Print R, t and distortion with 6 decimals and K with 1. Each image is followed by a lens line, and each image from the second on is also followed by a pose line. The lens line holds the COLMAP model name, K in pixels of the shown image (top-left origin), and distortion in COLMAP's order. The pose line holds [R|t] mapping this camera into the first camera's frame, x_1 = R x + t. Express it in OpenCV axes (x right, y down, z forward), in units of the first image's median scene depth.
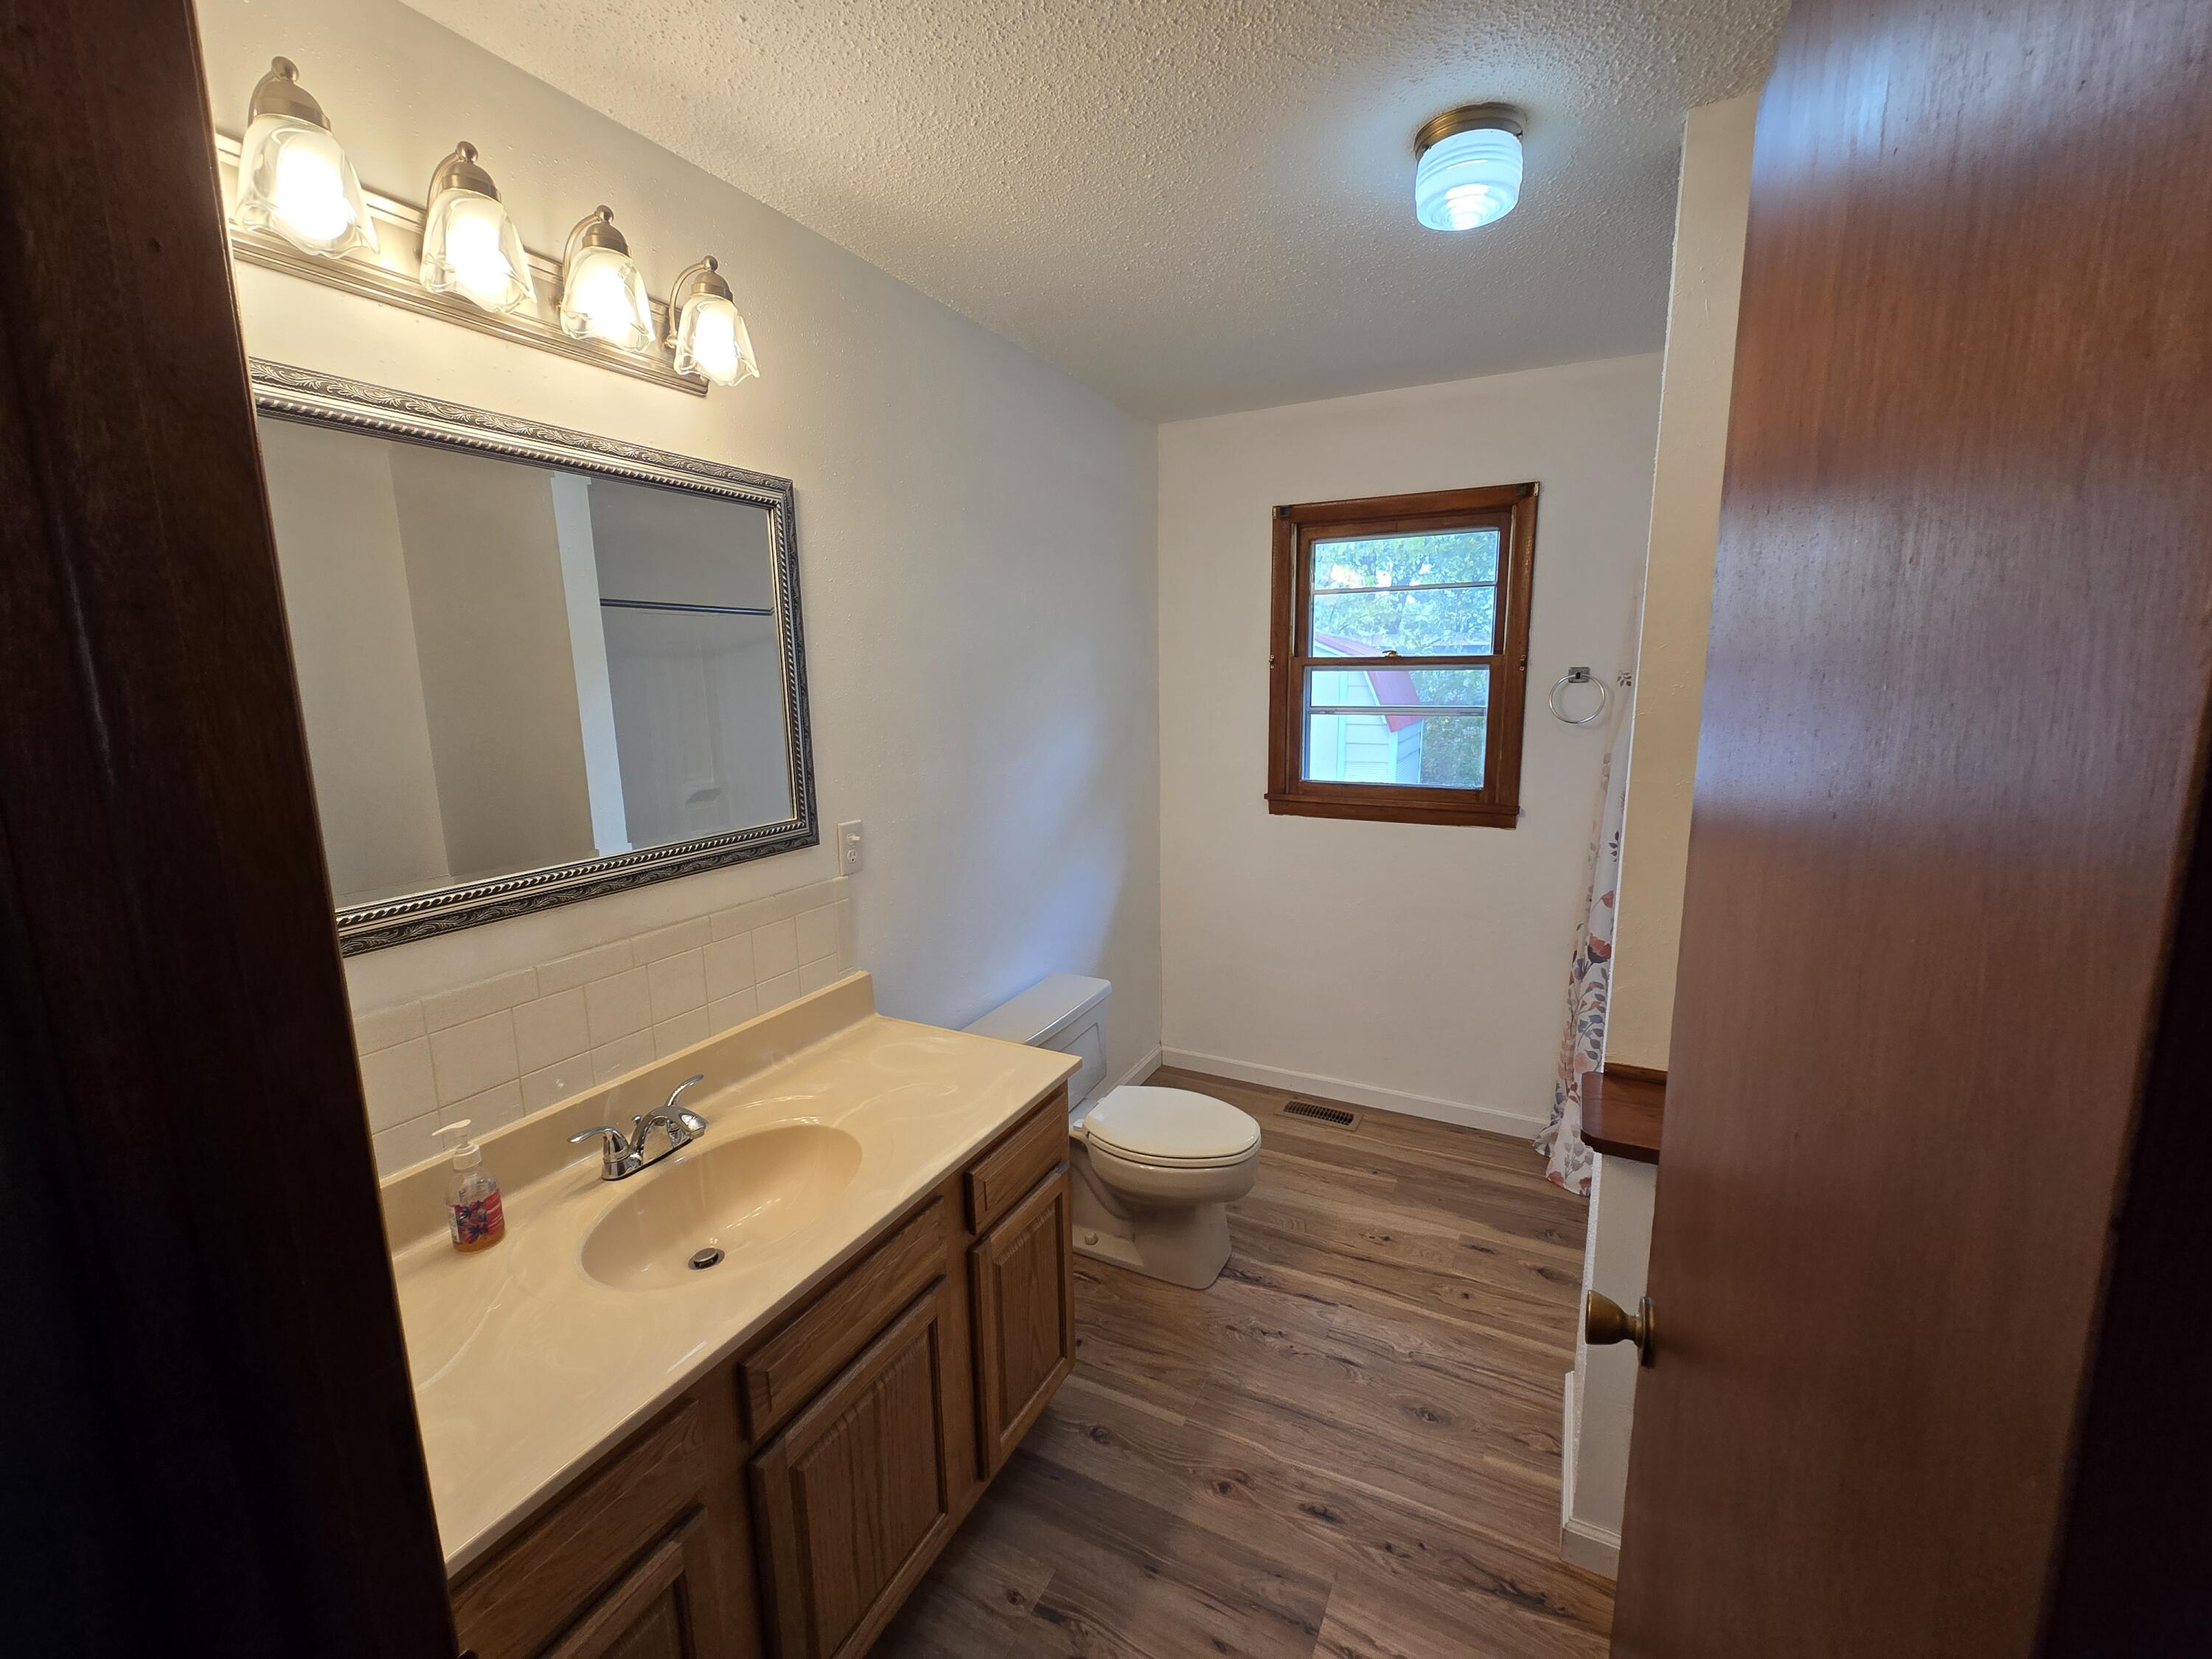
lens RADIAL K [[904.4, 0, 1117.5], [0, 904.4, 827.0], [0, 0, 1]] dist [-0.003056, -0.000344]
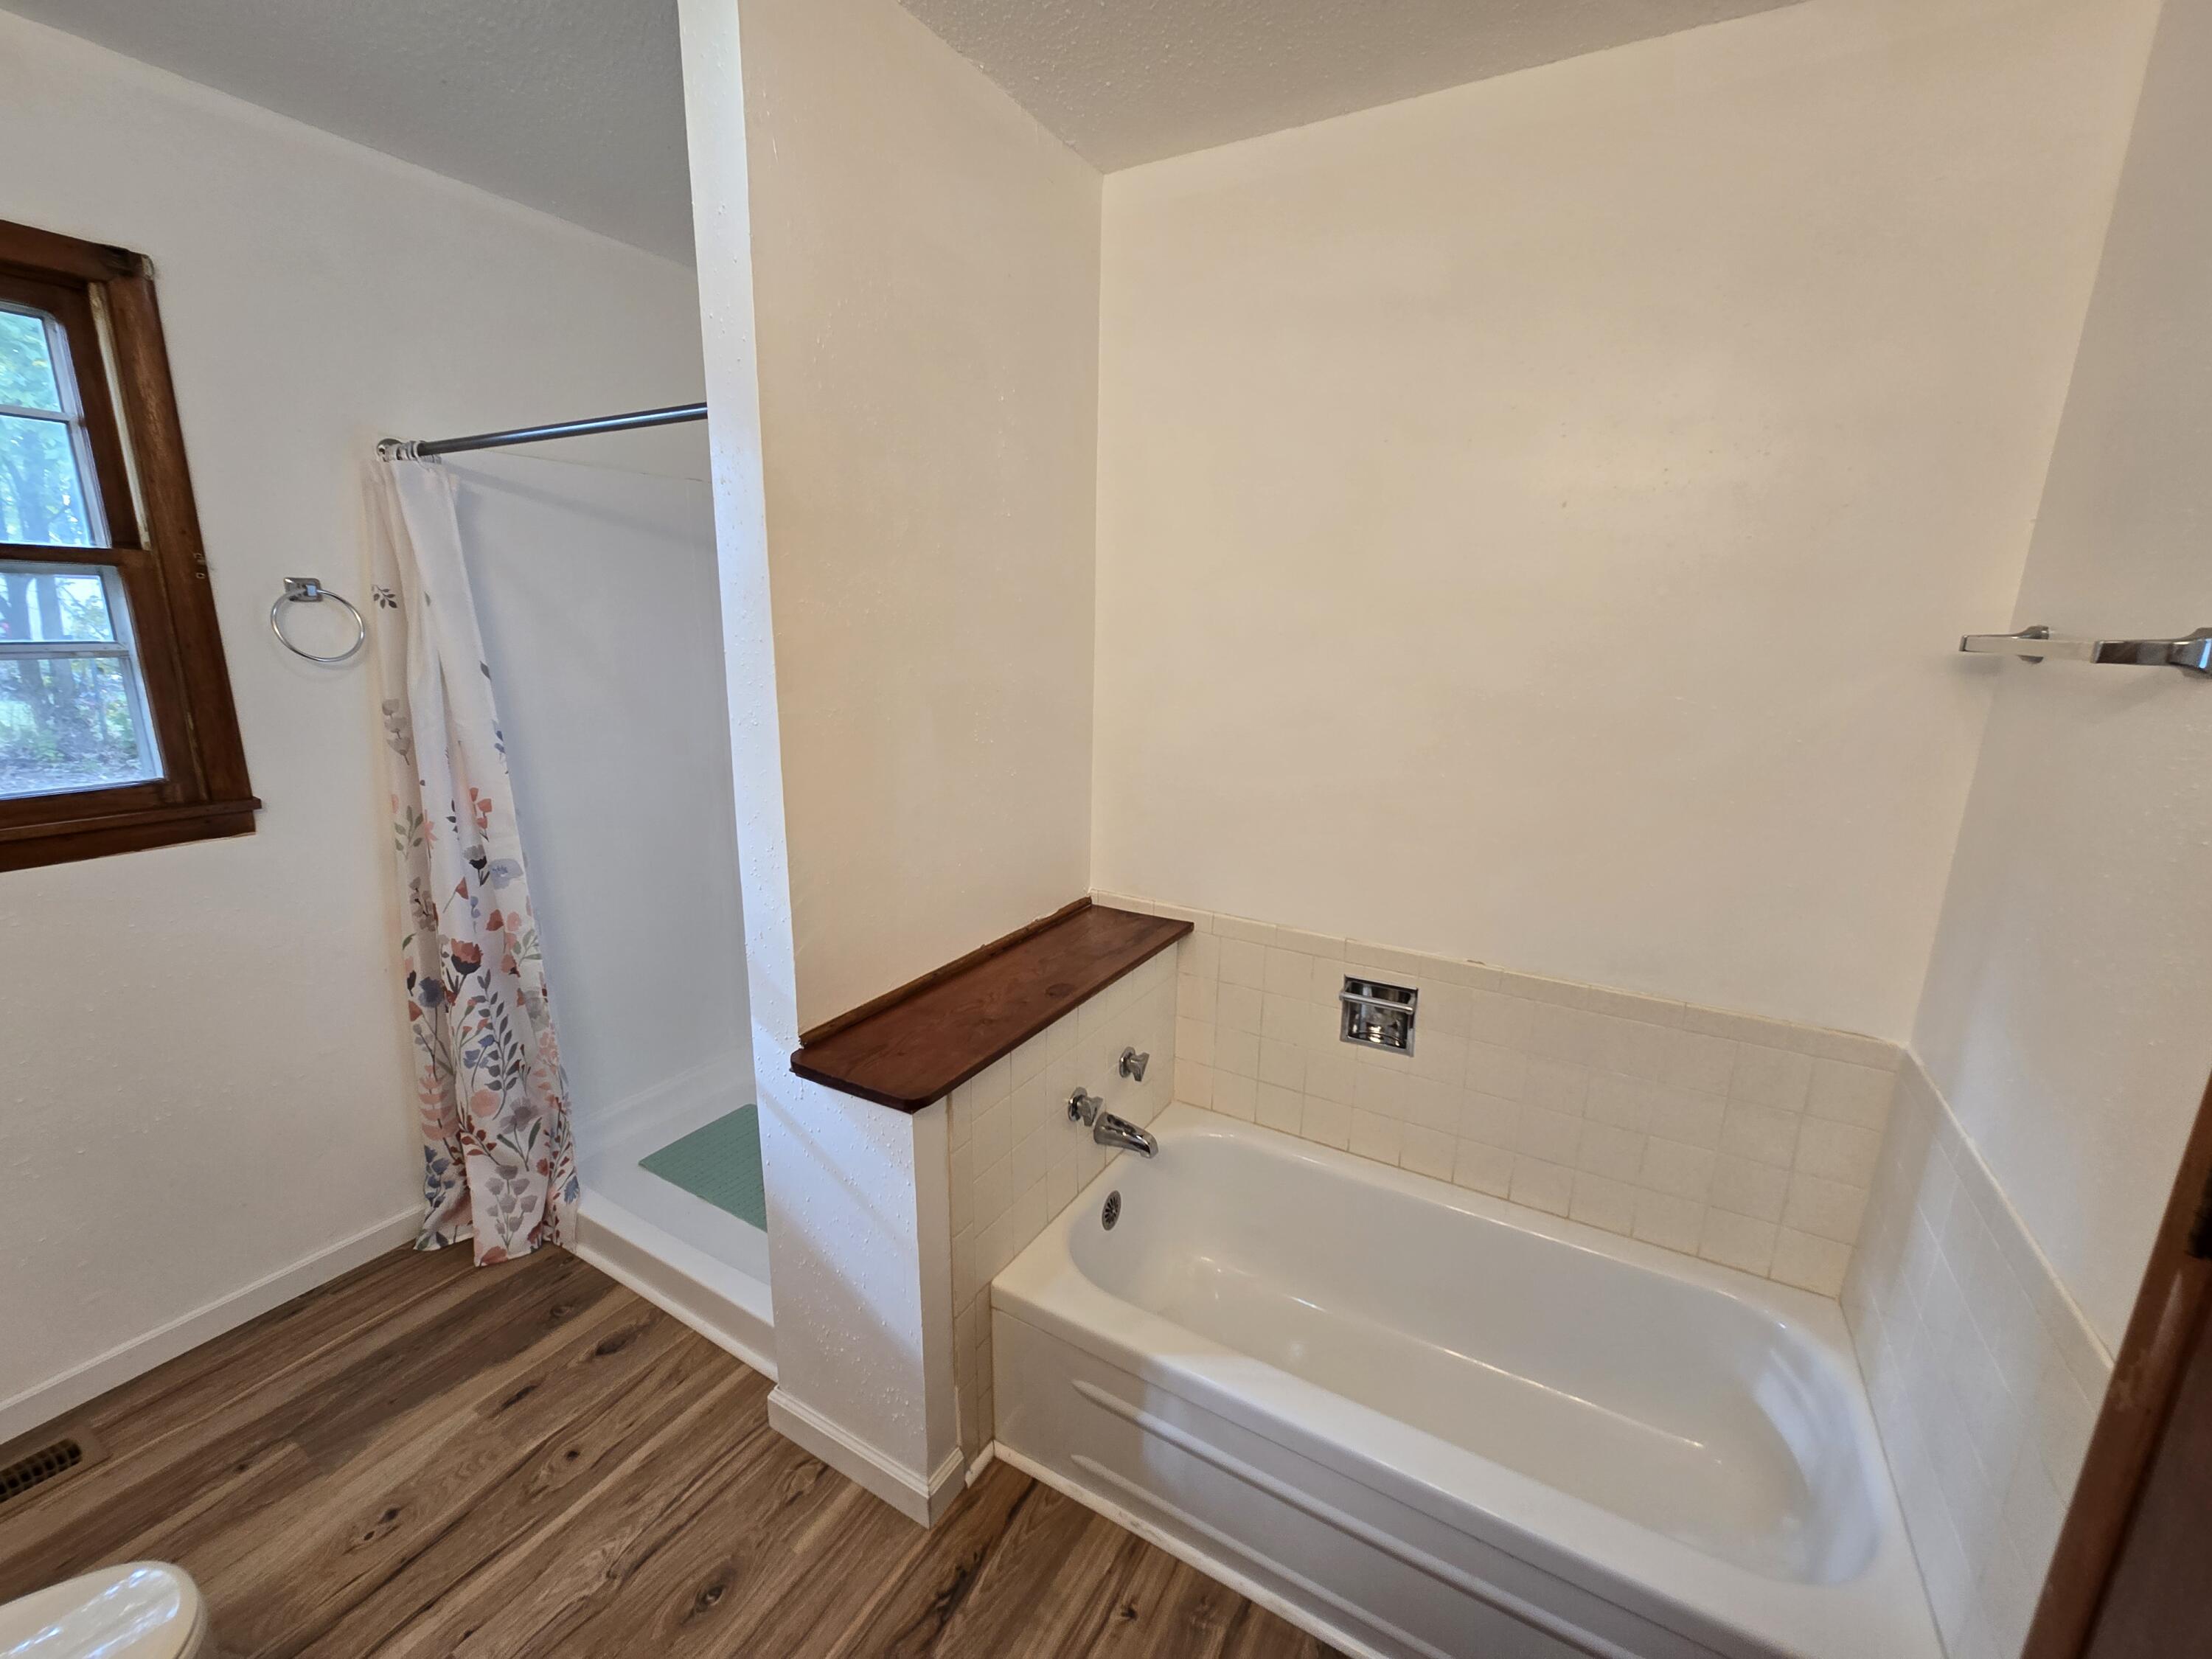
lens RADIAL K [[904.4, 0, 1117.5], [0, 904.4, 827.0], [0, 0, 1]] dist [-0.003056, -0.000344]
pose [[0.051778, -0.216772, 0.974848, -0.209393], [0.150056, 0.966764, 0.207005, -0.059097], [-0.987321, 0.135564, 0.082585, 0.485161]]
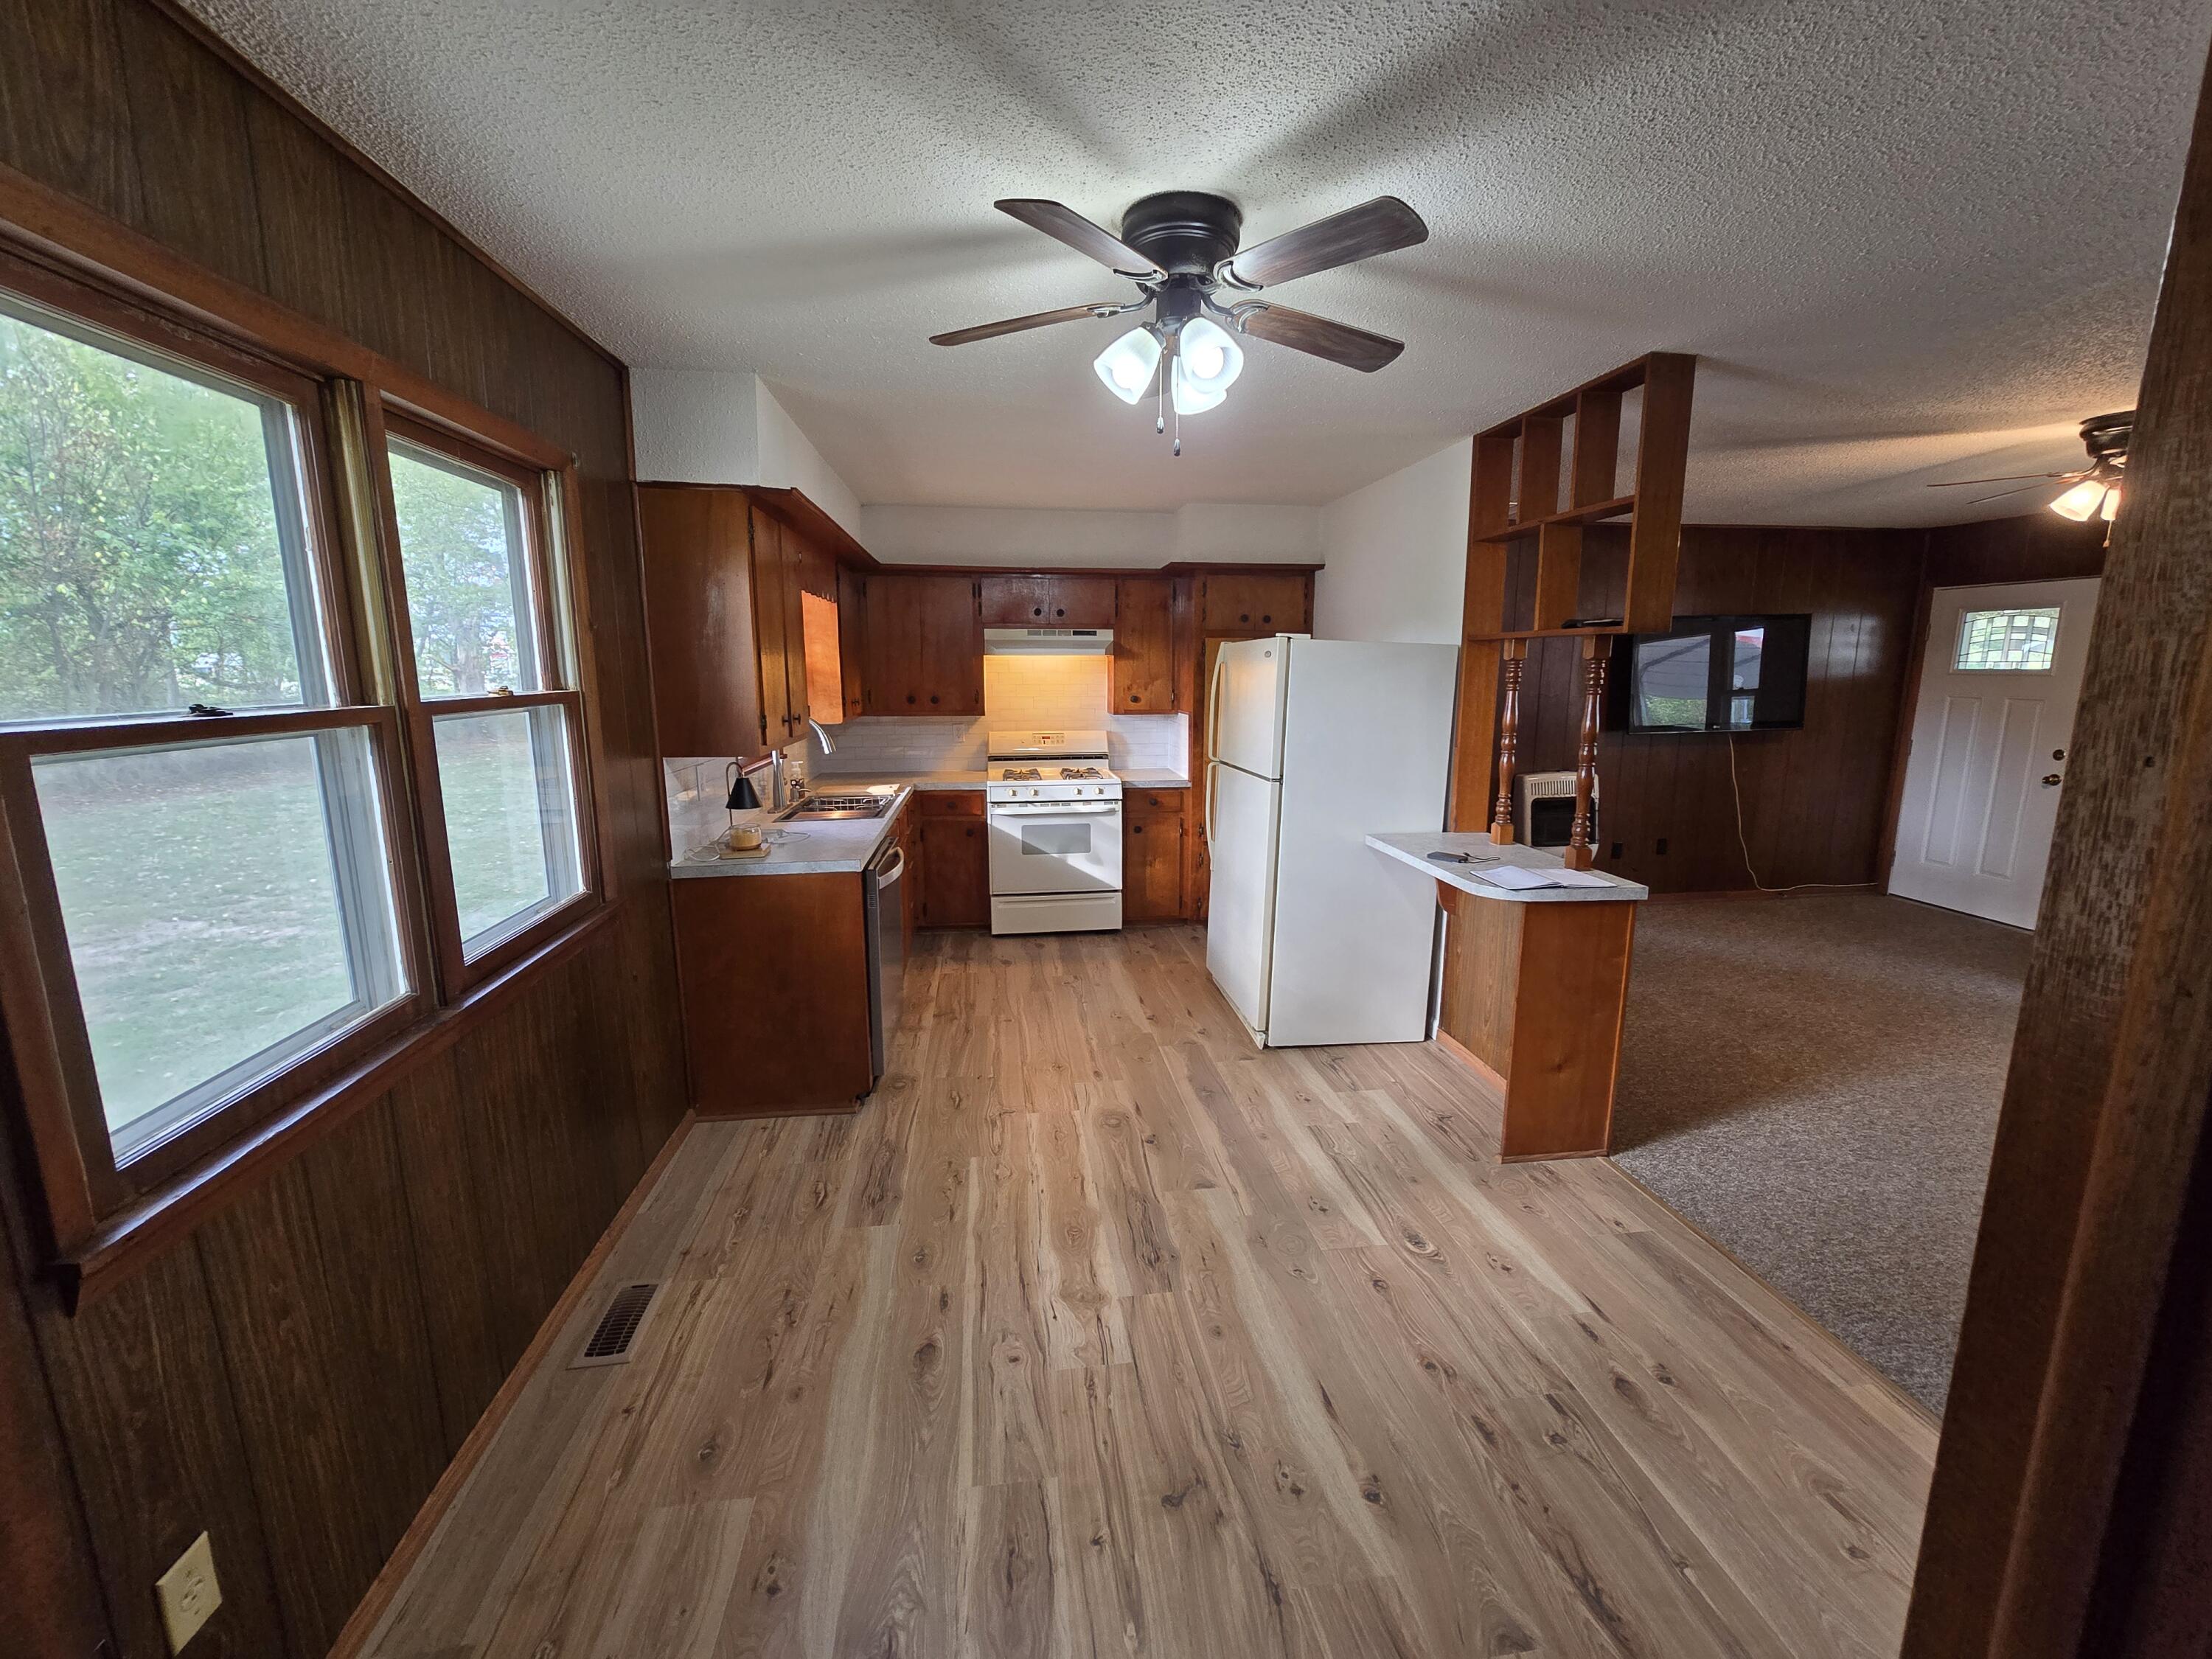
lens RADIAL K [[904.4, 0, 1117.5], [0, 904.4, 827.0], [0, 0, 1]] dist [-0.003056, -0.000344]
pose [[0.580271, 0.155857, -0.799371, 0.599412], [-0.143130, 0.985757, 0.088298, 0.001628], [0.801748, 0.063177, 0.594314, -0.048452]]
